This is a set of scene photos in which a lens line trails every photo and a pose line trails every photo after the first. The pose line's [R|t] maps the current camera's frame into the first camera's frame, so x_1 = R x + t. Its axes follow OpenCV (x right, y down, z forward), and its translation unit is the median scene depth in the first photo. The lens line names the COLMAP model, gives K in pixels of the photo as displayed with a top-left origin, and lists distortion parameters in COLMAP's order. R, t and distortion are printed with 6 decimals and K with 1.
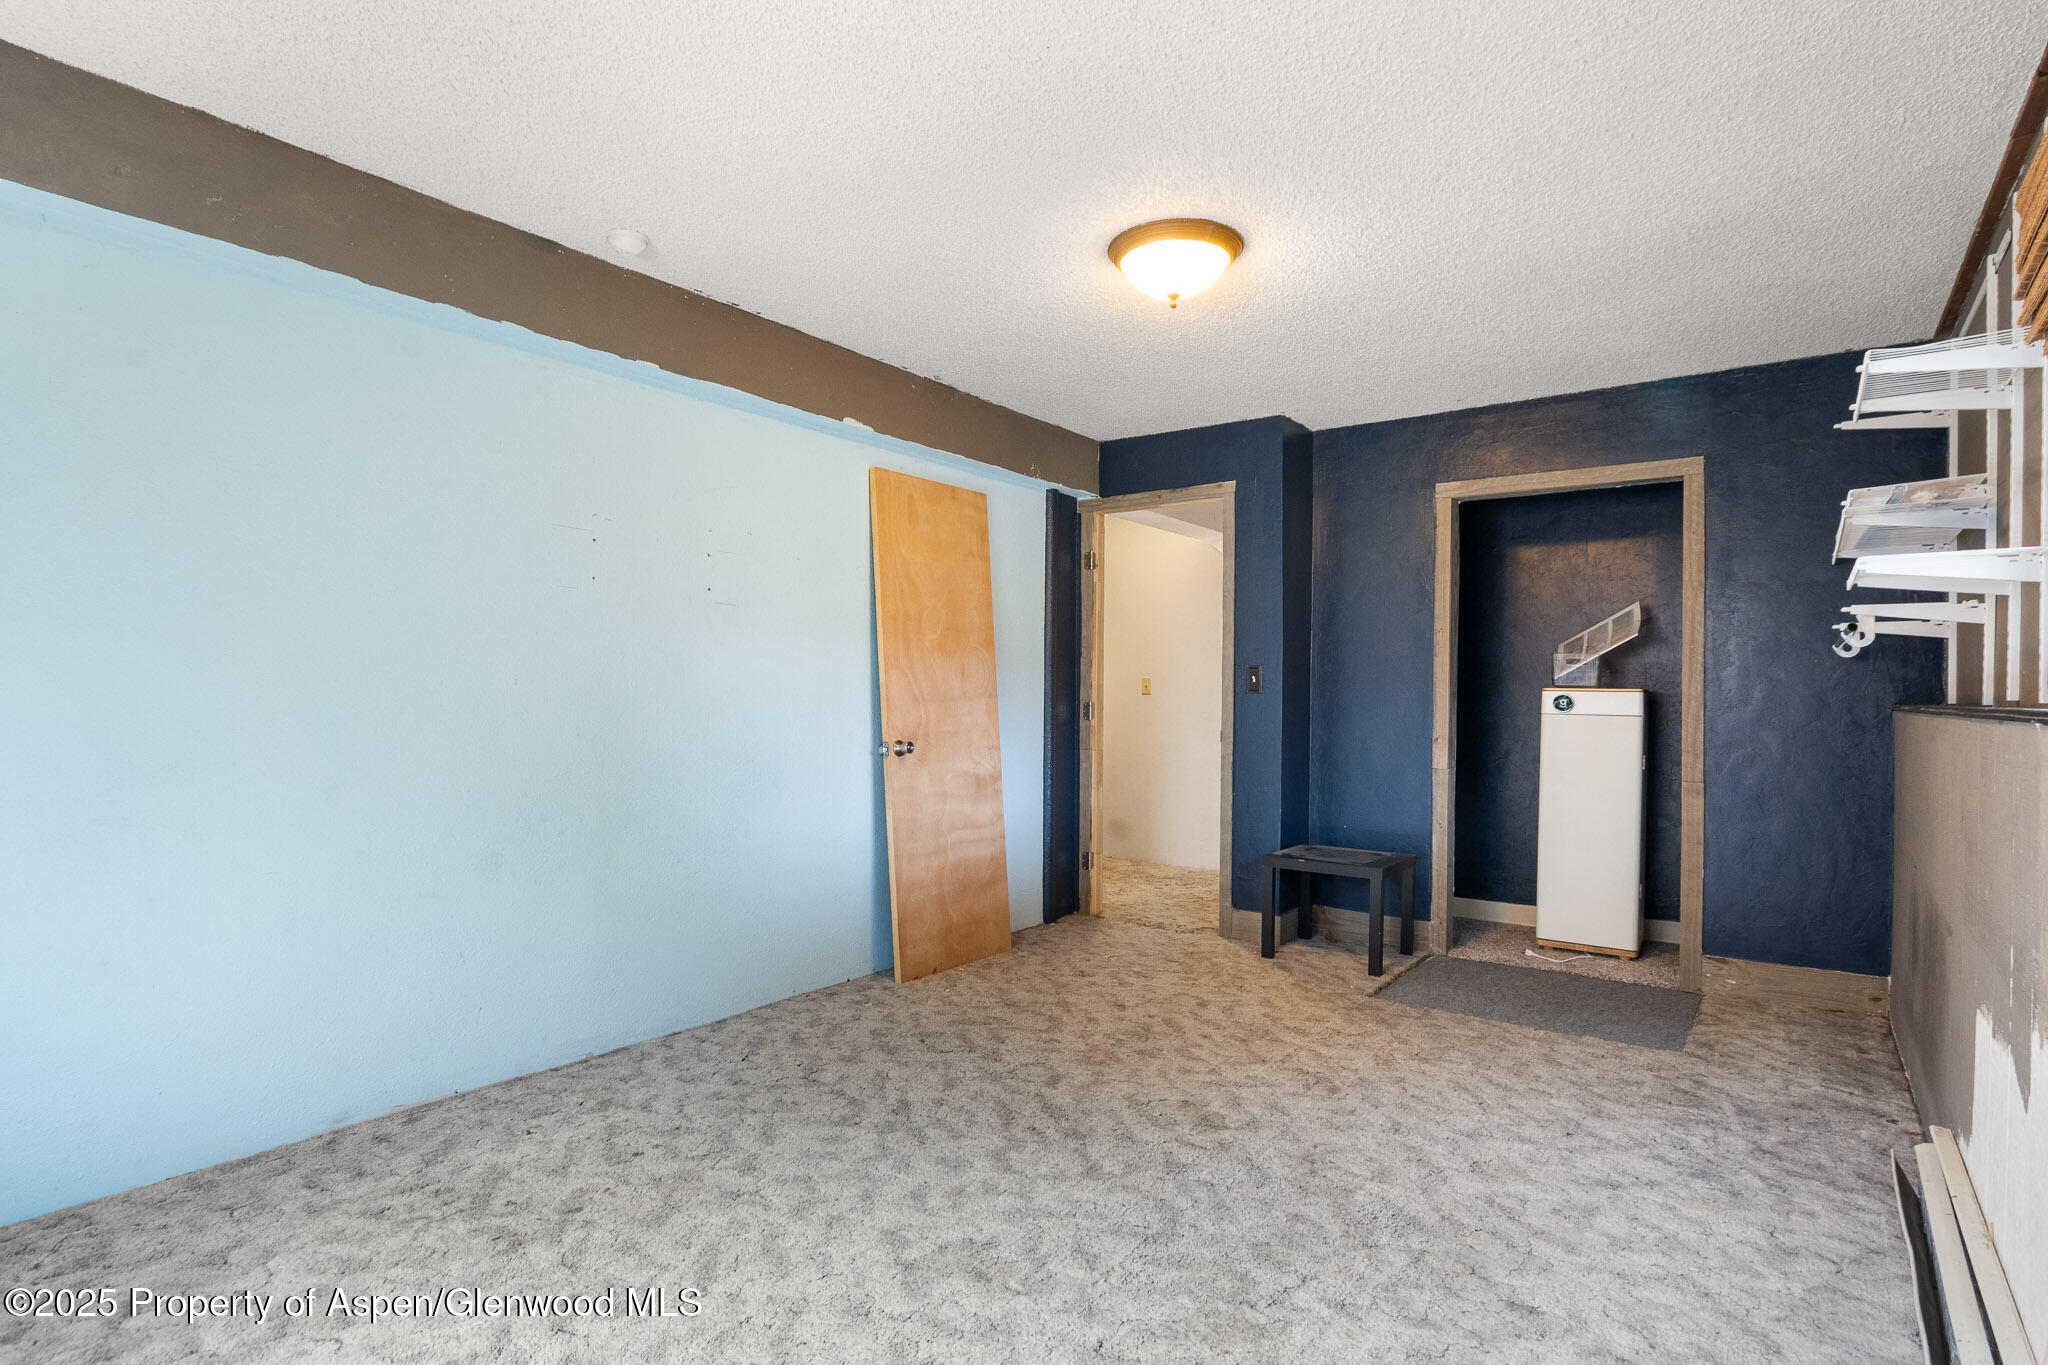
lens RADIAL K [[1046.4, 0, 1023.0], [0, 1046.4, 689.9], [0, 0, 1]] dist [-0.004153, -0.000023]
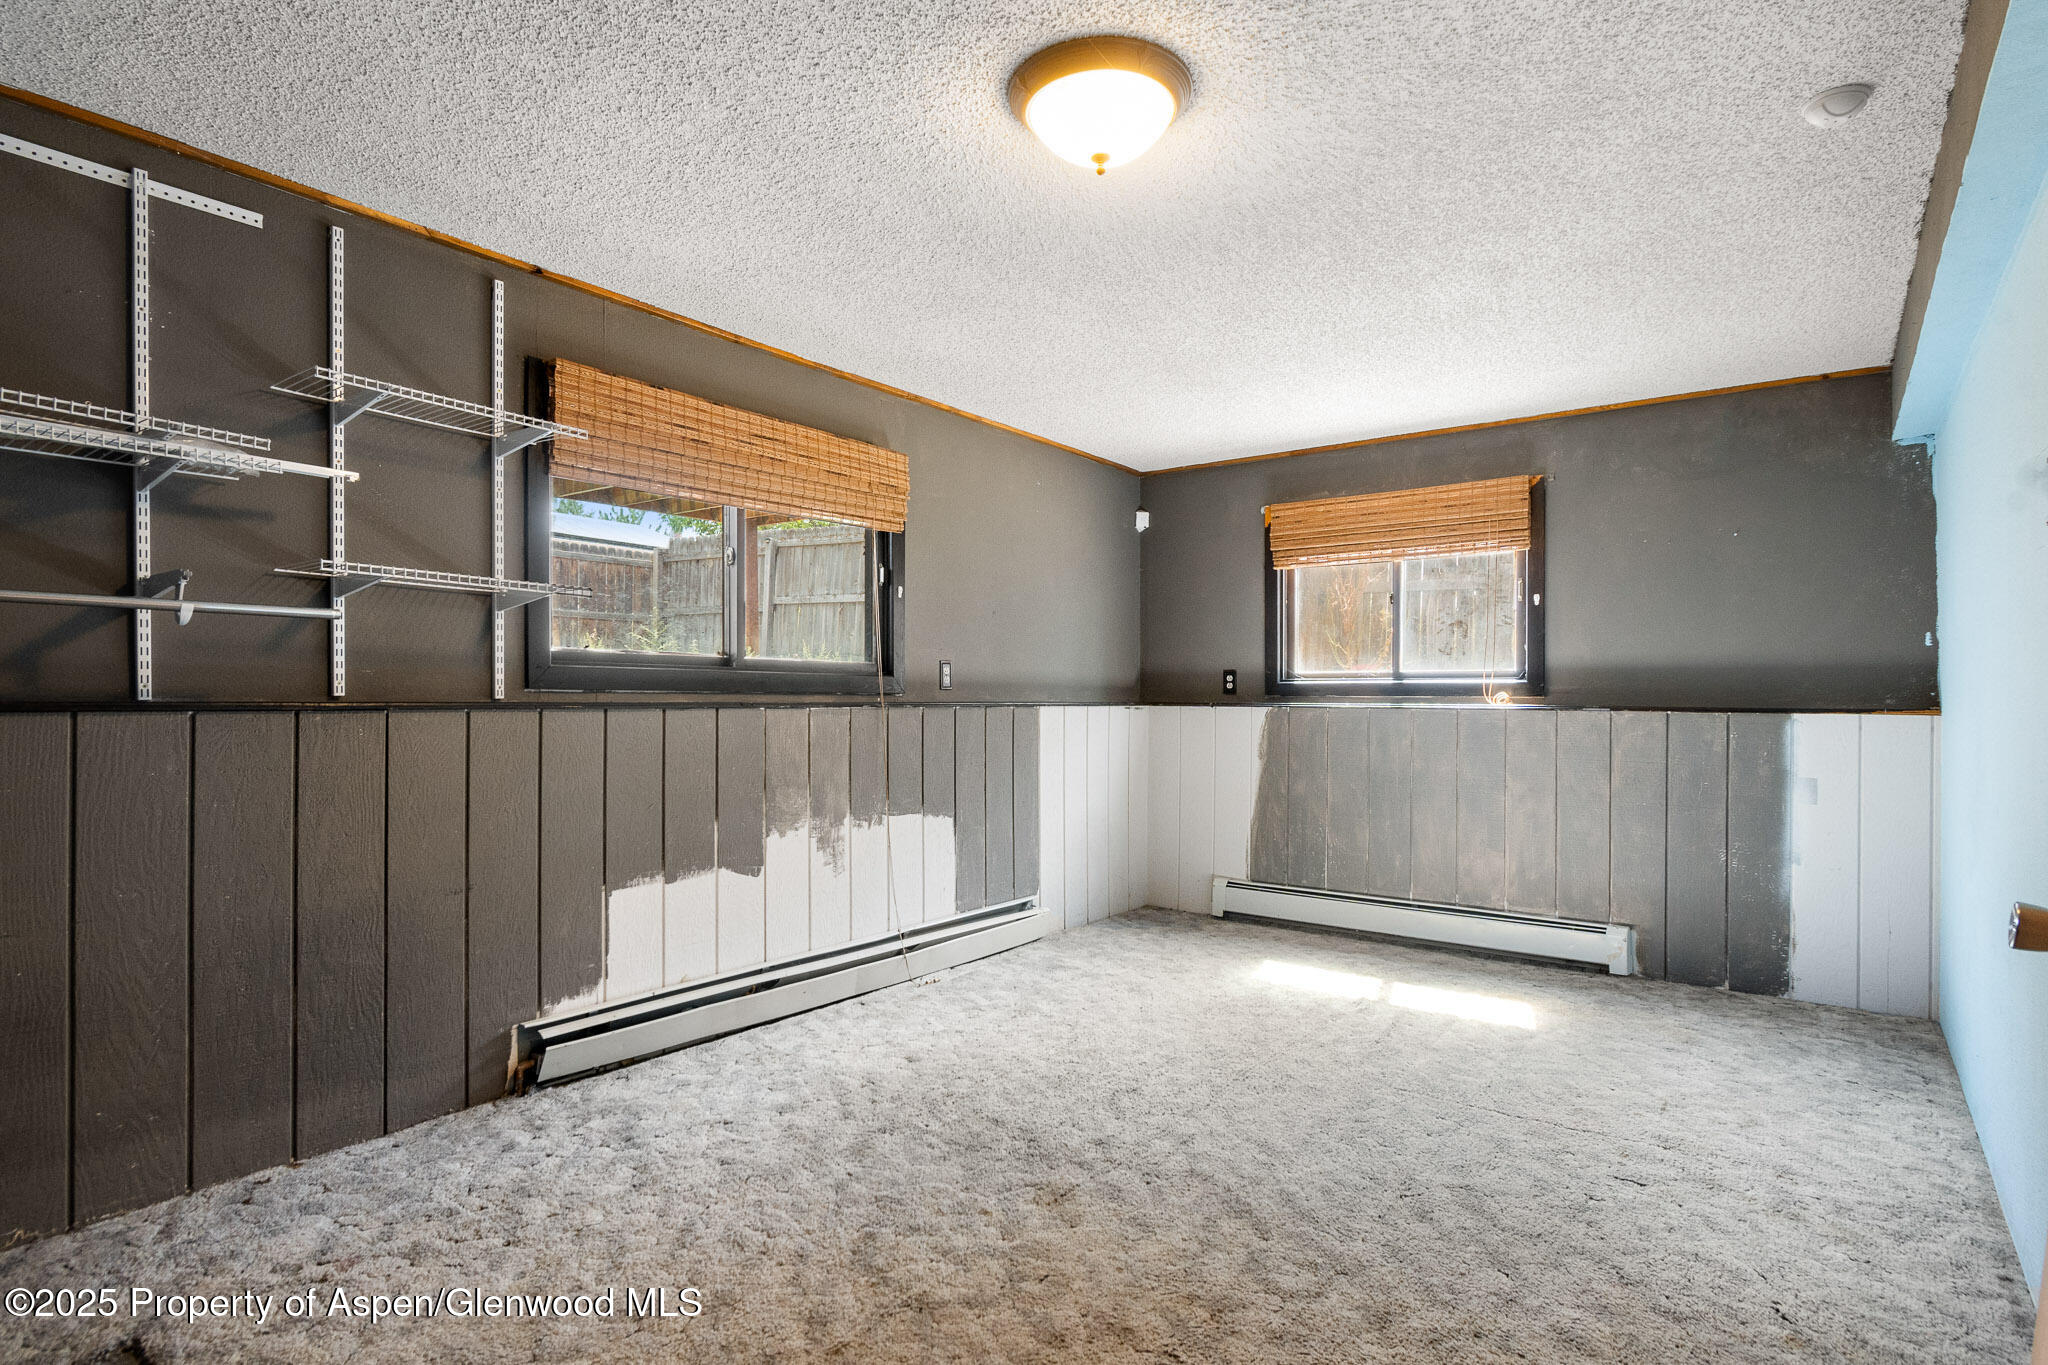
lens RADIAL K [[1046.4, 0, 1025.0], [0, 1046.4, 693.4], [0, 0, 1]] dist [-0.004153, -0.000023]
pose [[-0.999847, -0.009098, 0.014946, 0.186696], [-0.009171, 0.999946, -0.004882, 0.000875], [-0.014901, -0.005018, -0.999876, 1.814617]]
